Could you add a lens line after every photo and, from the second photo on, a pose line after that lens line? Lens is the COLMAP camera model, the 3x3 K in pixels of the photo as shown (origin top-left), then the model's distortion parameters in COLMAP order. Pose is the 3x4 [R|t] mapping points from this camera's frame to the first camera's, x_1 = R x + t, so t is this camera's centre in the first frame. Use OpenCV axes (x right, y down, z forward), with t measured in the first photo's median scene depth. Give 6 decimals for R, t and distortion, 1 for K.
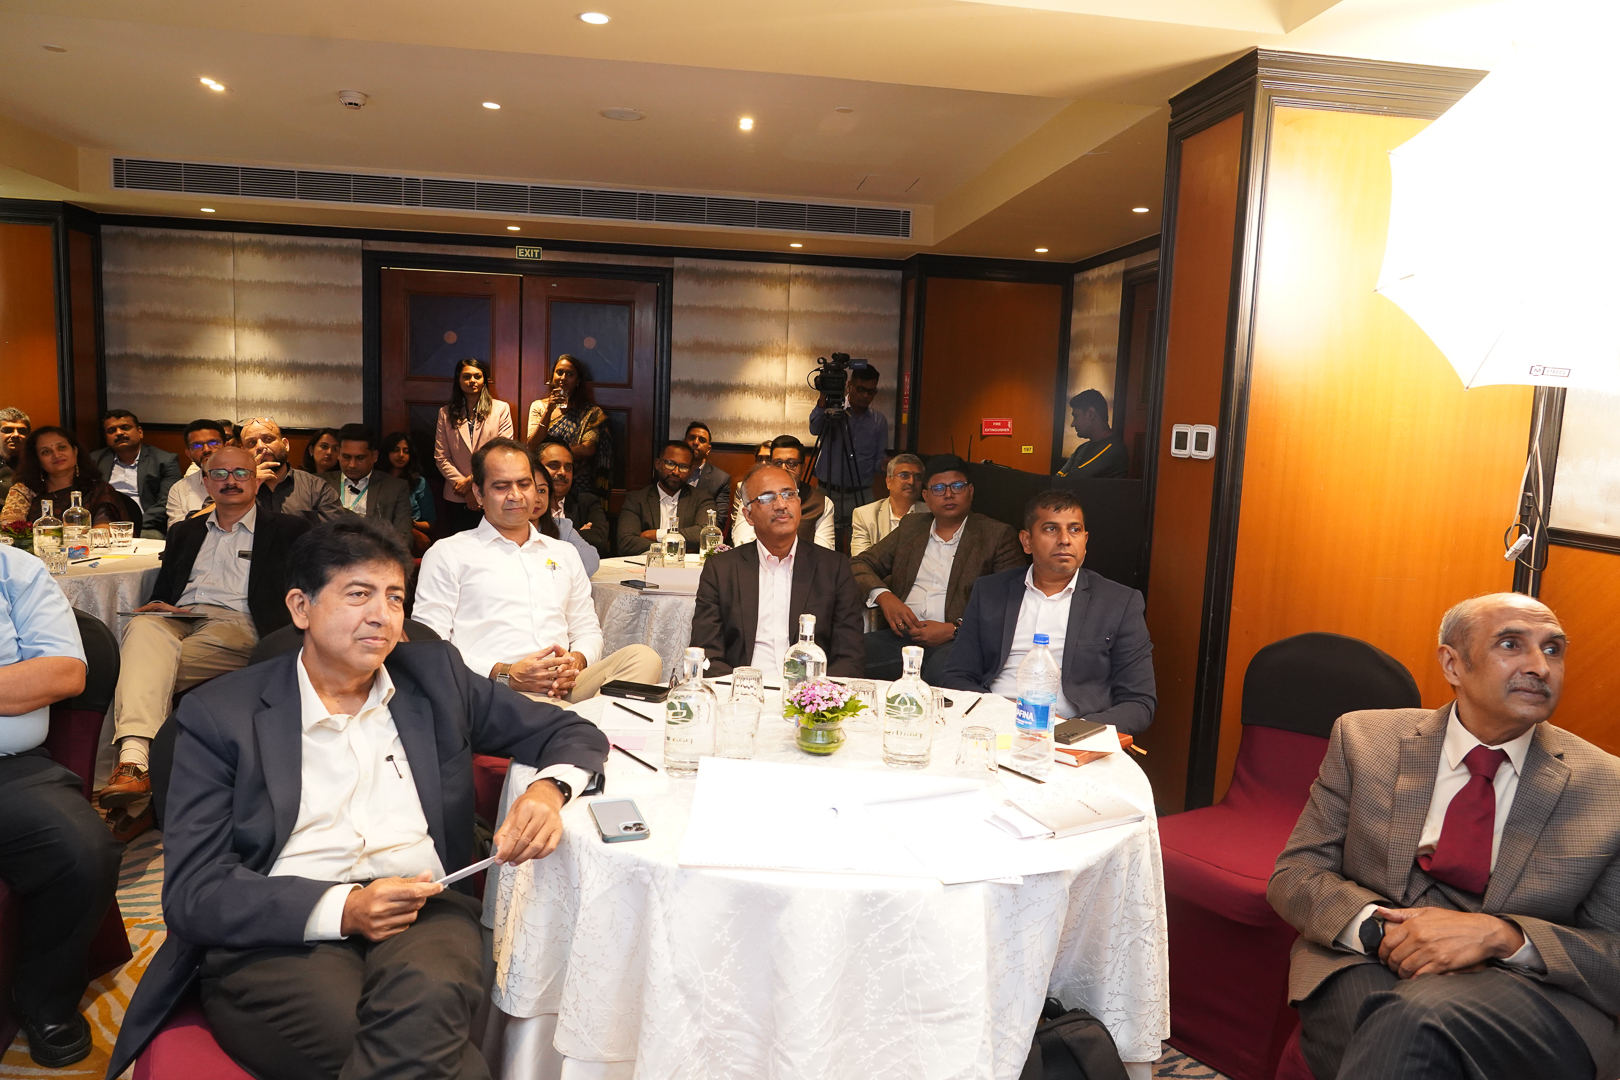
lens RADIAL K [[1093.8, 0, 818.8], [0, 1093.8, 541.9], [0, 0, 1]] dist [-0.037393, 0.039608]
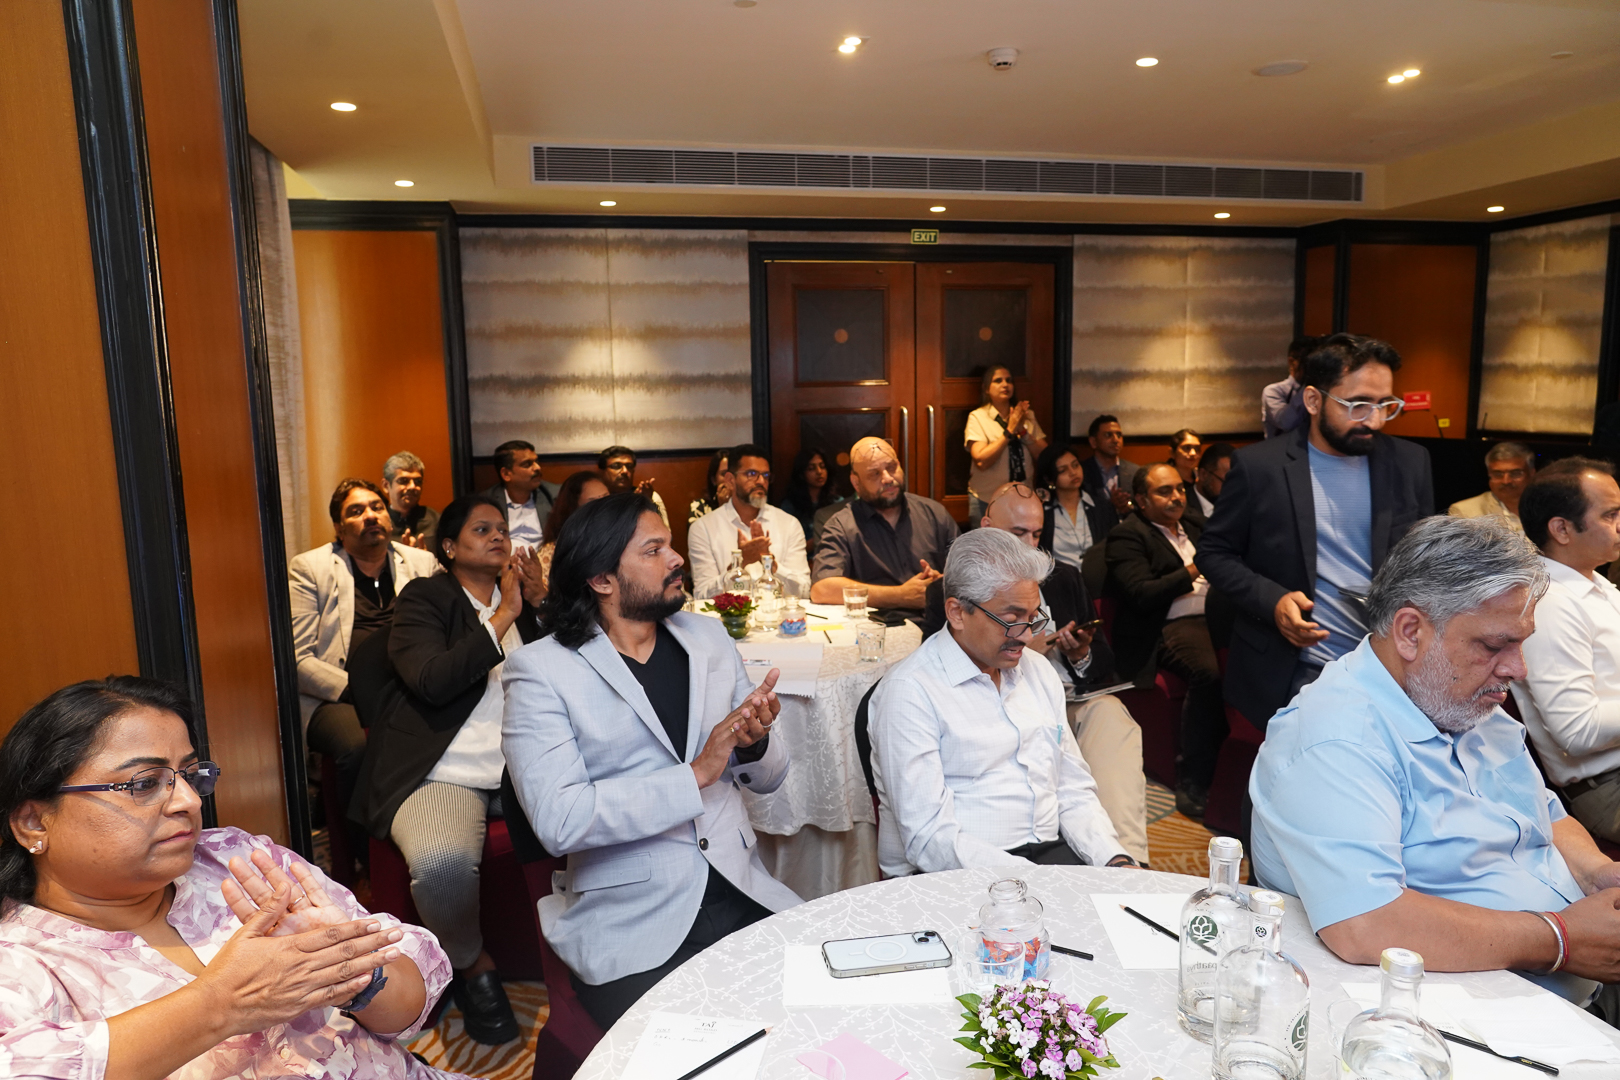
lens RADIAL K [[1093.8, 0, 818.8], [0, 1093.8, 541.9], [0, 0, 1]] dist [-0.037393, 0.039608]
pose [[0.994284, -0.071167, 0.079585, -0.448599], [0.069655, 0.997337, 0.021617, -0.042001], [-0.080911, -0.015950, 0.996594, 0.113492]]
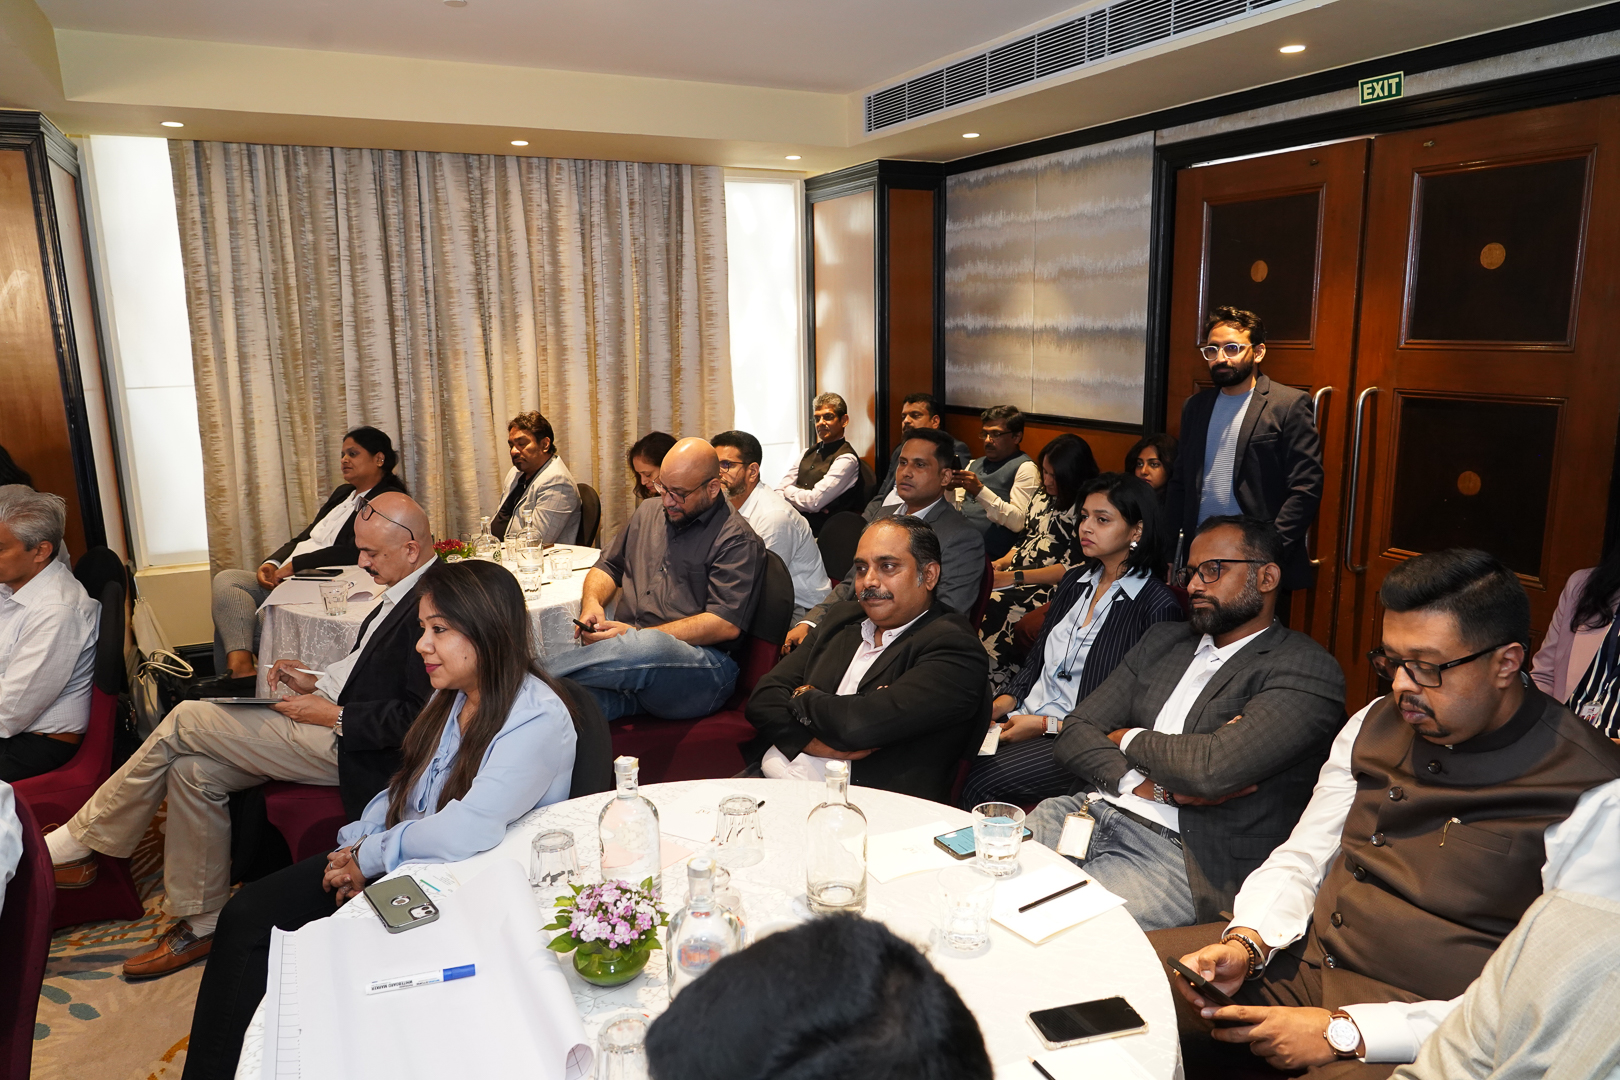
lens RADIAL K [[1093.8, 0, 818.8], [0, 1093.8, 541.9], [0, 0, 1]] dist [-0.037393, 0.039608]
pose [[0.316905, 0.142819, -0.937643, 0.150930], [-0.092094, 0.988560, 0.119449, -0.096311], [0.943976, 0.048497, 0.326432, 0.611513]]
